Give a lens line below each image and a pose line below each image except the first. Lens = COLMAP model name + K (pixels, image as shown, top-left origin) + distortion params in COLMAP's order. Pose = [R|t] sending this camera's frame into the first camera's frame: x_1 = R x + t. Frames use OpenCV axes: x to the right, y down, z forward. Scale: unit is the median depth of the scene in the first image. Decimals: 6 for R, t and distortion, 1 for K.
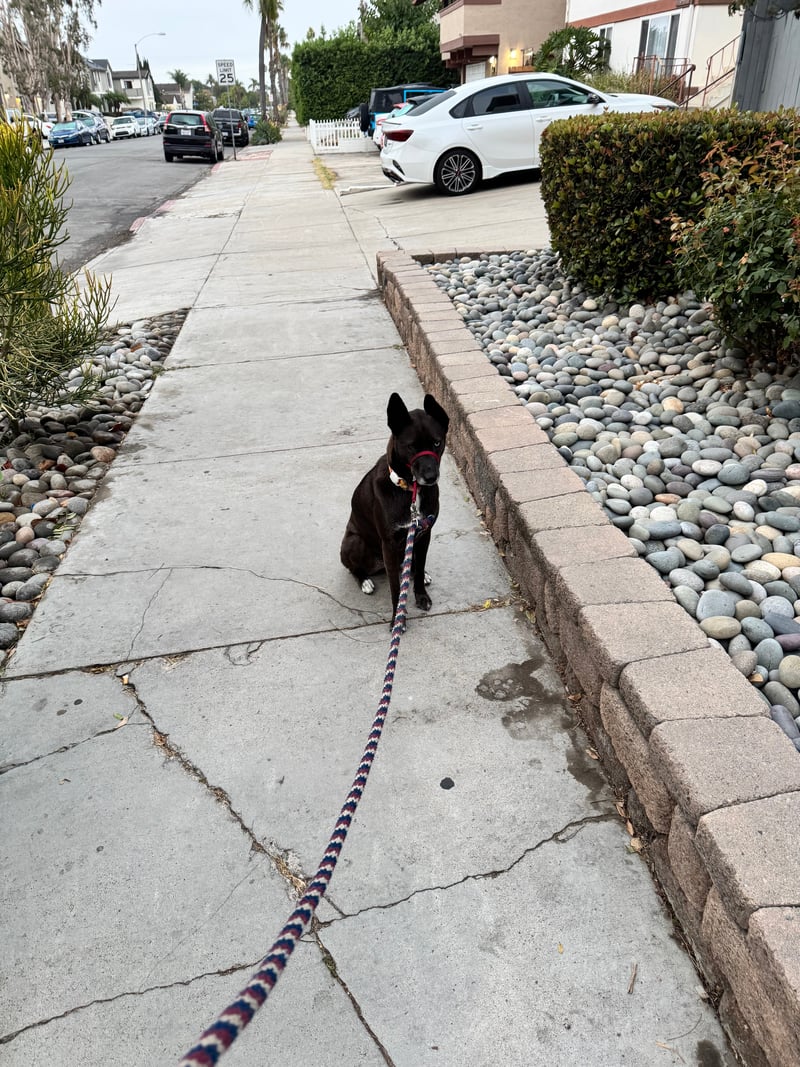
lens RADIAL K [[753.5, 0, 400.0], [0, 753.5, 533.5], [0, 0, 1]] dist [-0.008470, -0.007402]
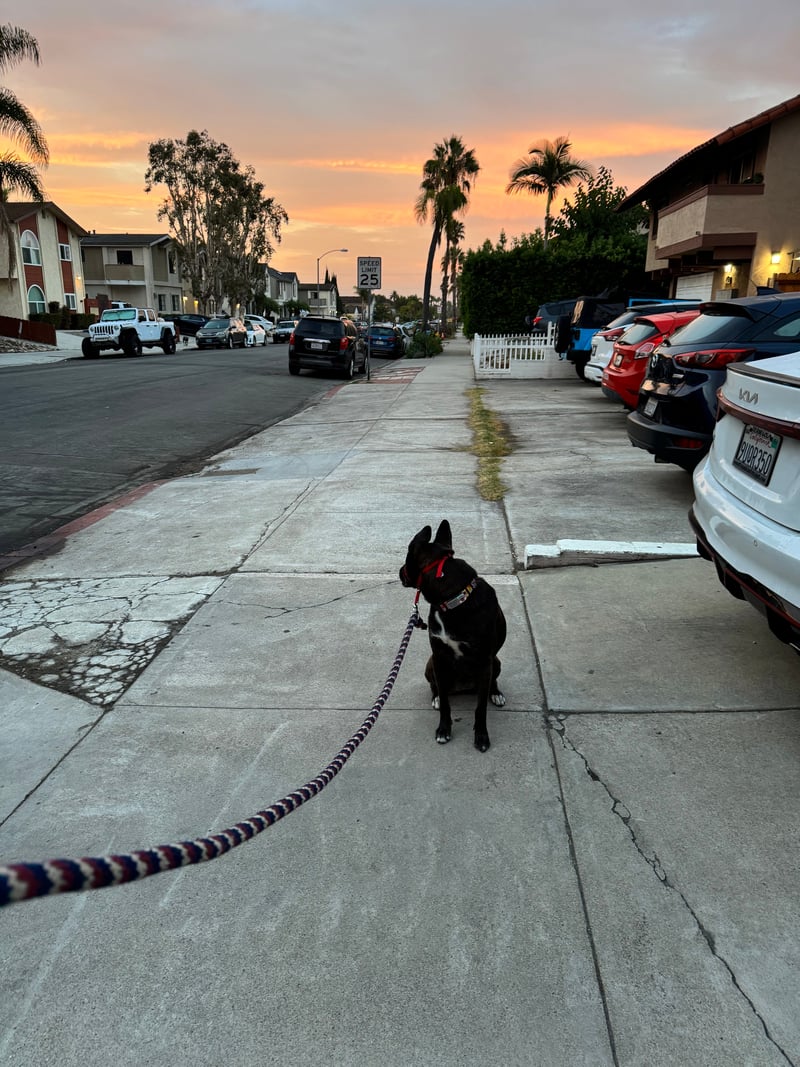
lens RADIAL K [[761.1, 0, 386.5], [0, 761.1, 535.4], [0, 0, 1]] dist [0.058305, -0.087188]
pose [[0.975177, 0.089858, -0.202372, -0.023431], [-0.135851, 0.964524, -0.226360, -0.121949], [0.174853, 0.248234, 0.952789, 0.217308]]
